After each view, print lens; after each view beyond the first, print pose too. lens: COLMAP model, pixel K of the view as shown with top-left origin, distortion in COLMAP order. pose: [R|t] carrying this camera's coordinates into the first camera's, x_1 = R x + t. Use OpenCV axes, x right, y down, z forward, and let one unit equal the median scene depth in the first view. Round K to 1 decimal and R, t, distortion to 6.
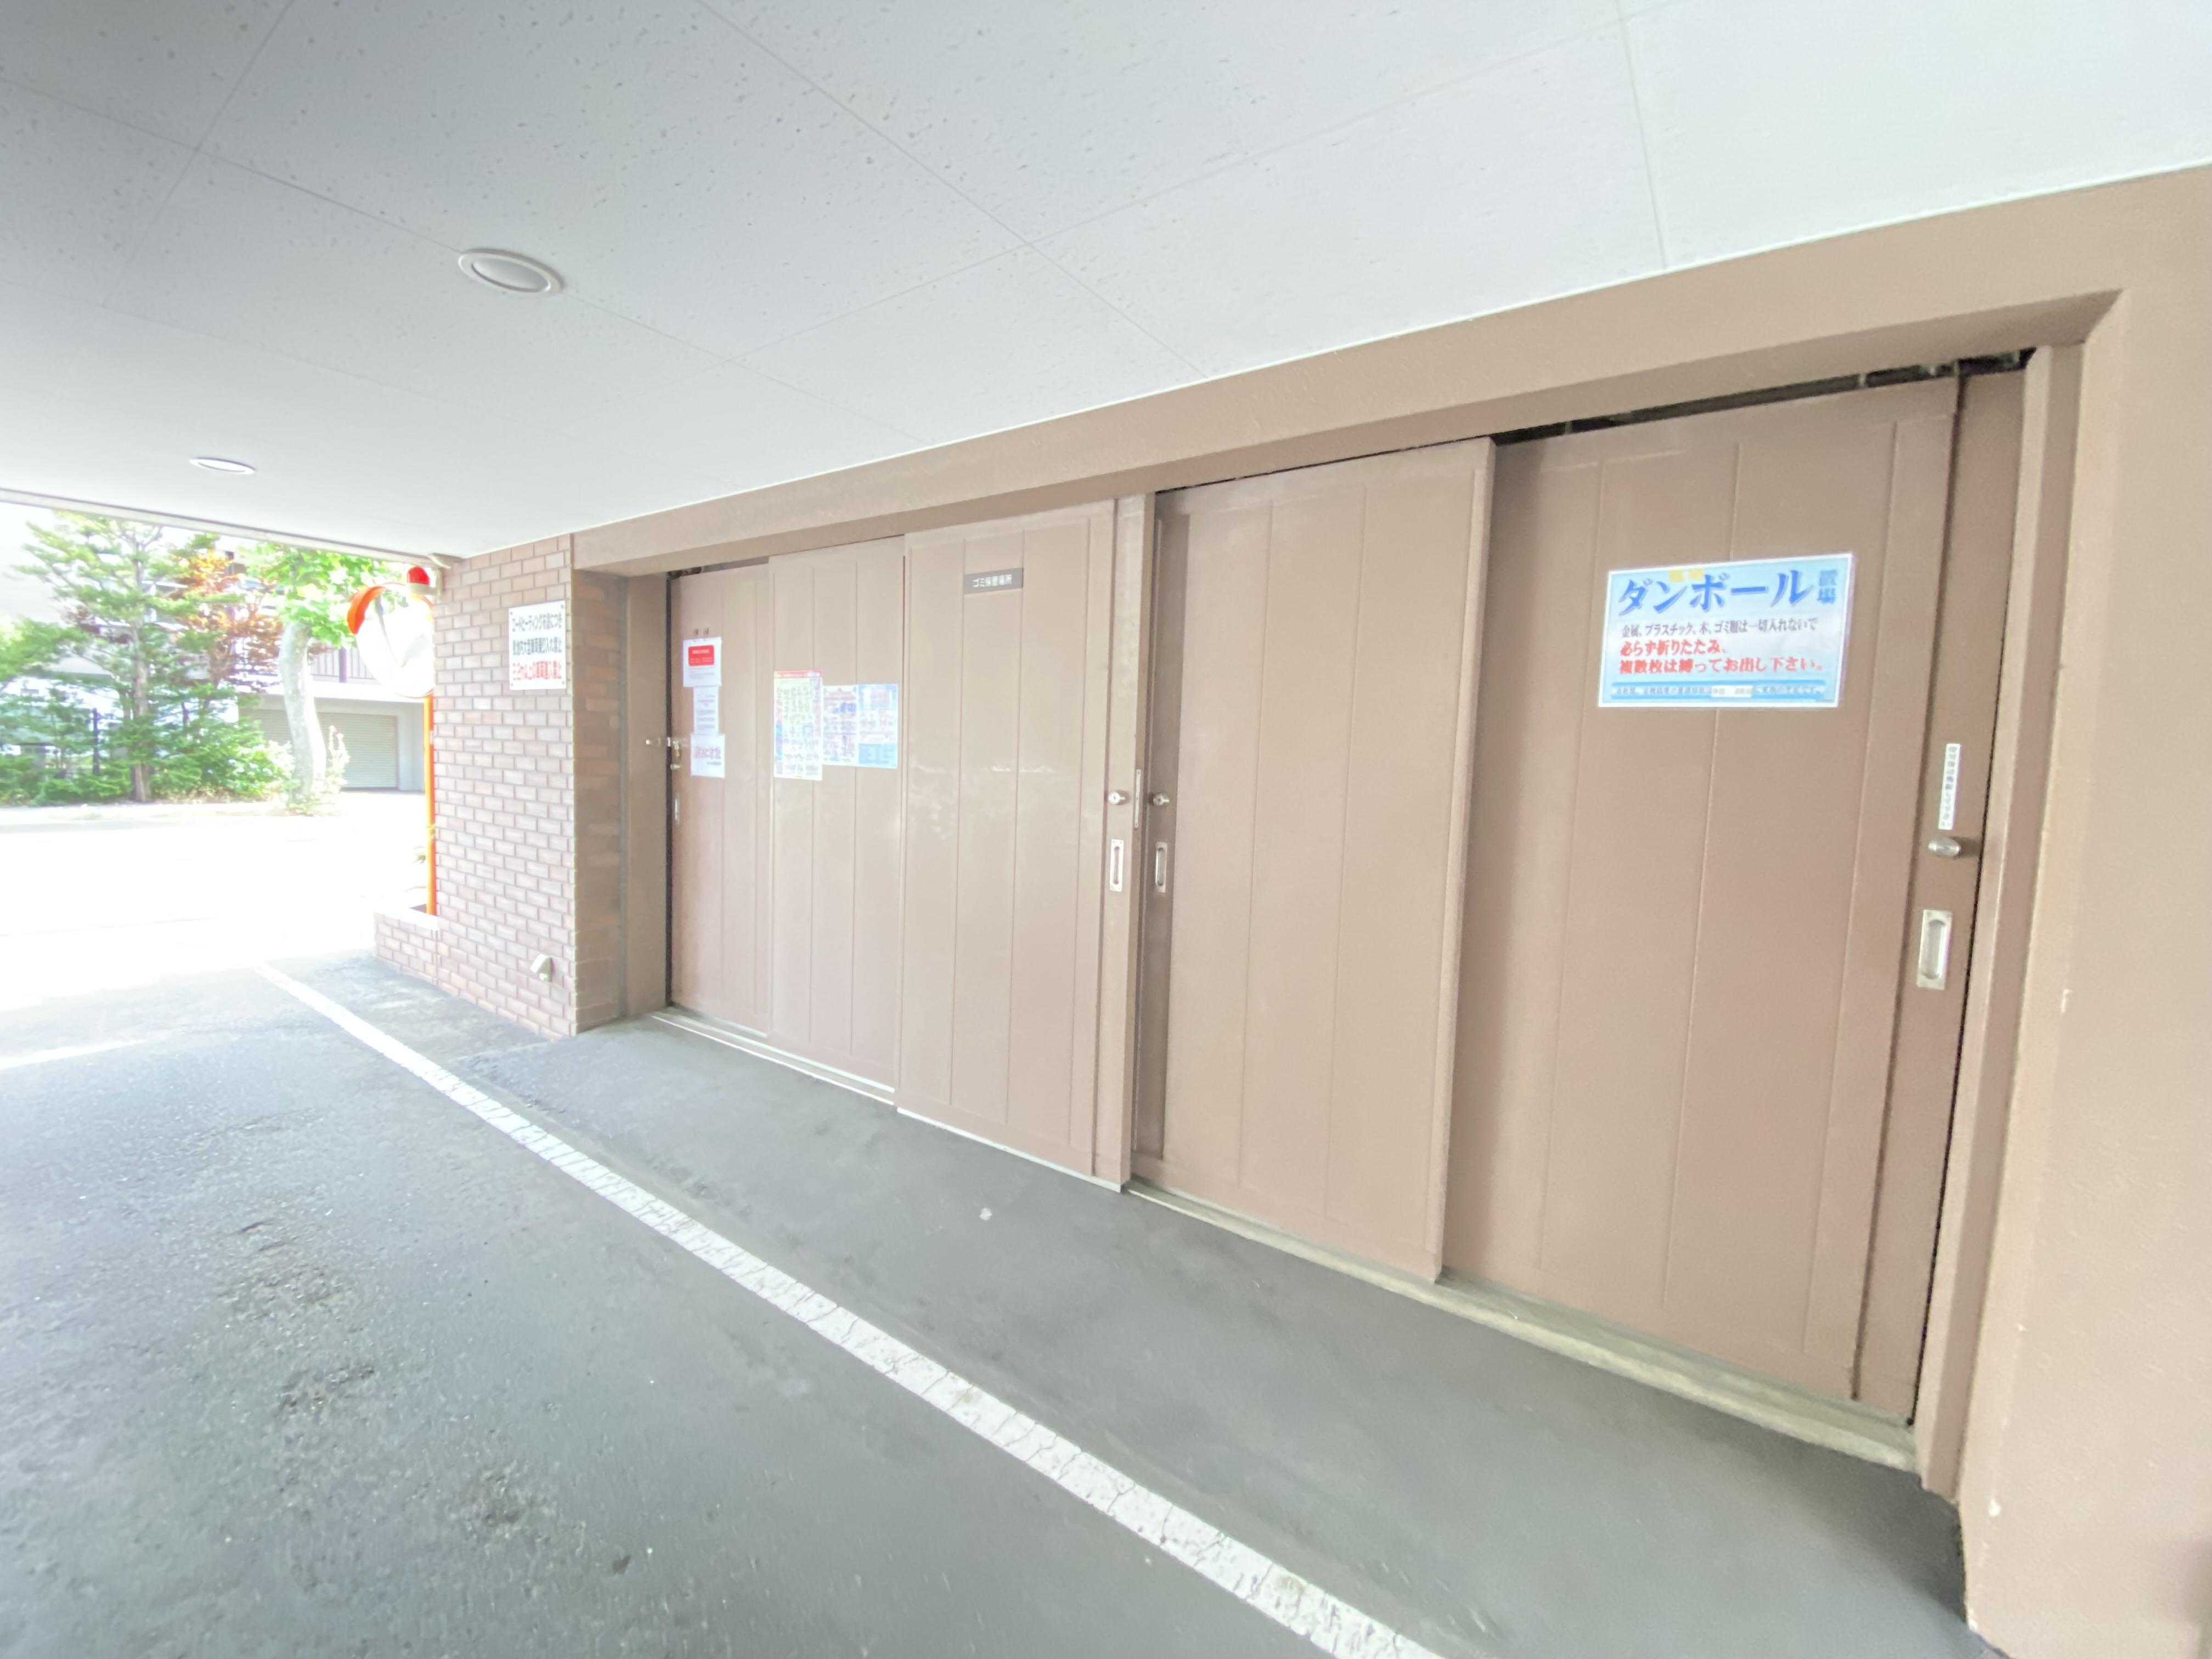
lens RADIAL K [[912.0, 0, 1107.5], [0, 912.0, 822.4], [0, 0, 1]] dist [-0.000751, -0.000039]
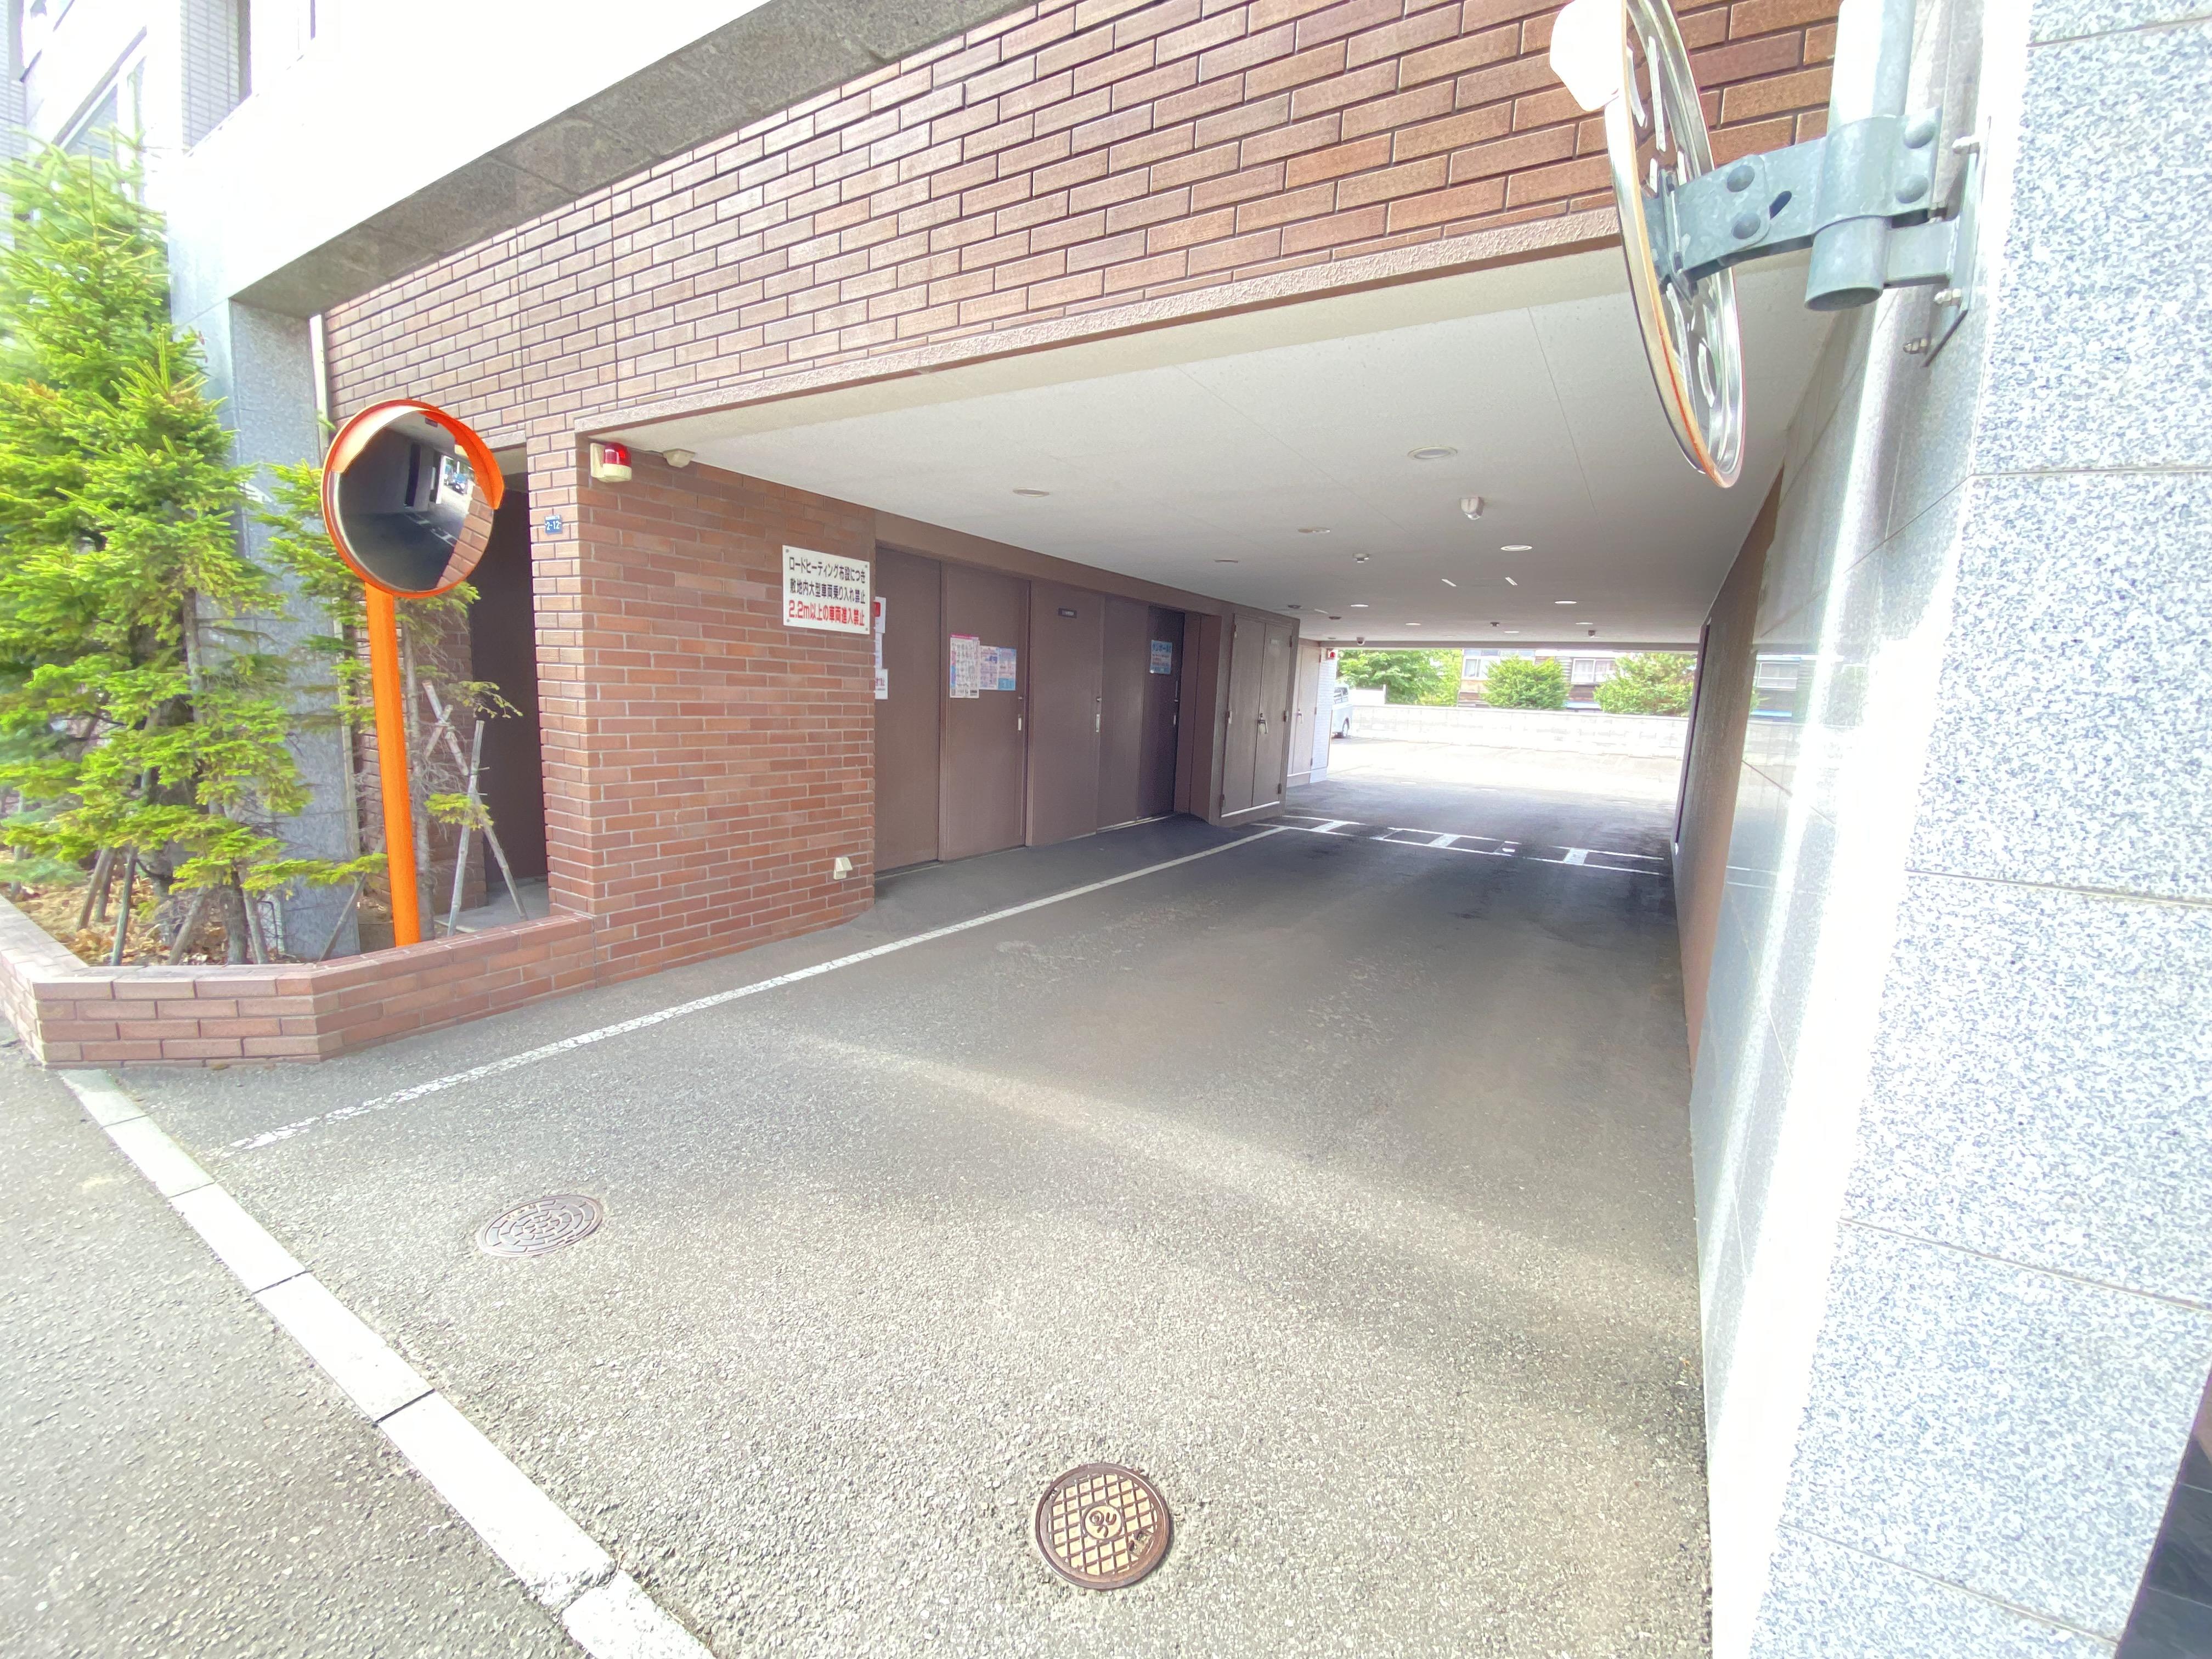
lens RADIAL K [[912.0, 0, 1109.9], [0, 912.0, 831.8], [0, 0, 1]] dist [-0.000751, -0.000039]
pose [[-0.079074, -0.190201, 0.978556, -2.150321], [0.032555, 0.980613, 0.193231, -0.126239], [-0.996337, 0.047137, -0.071349, 0.875104]]
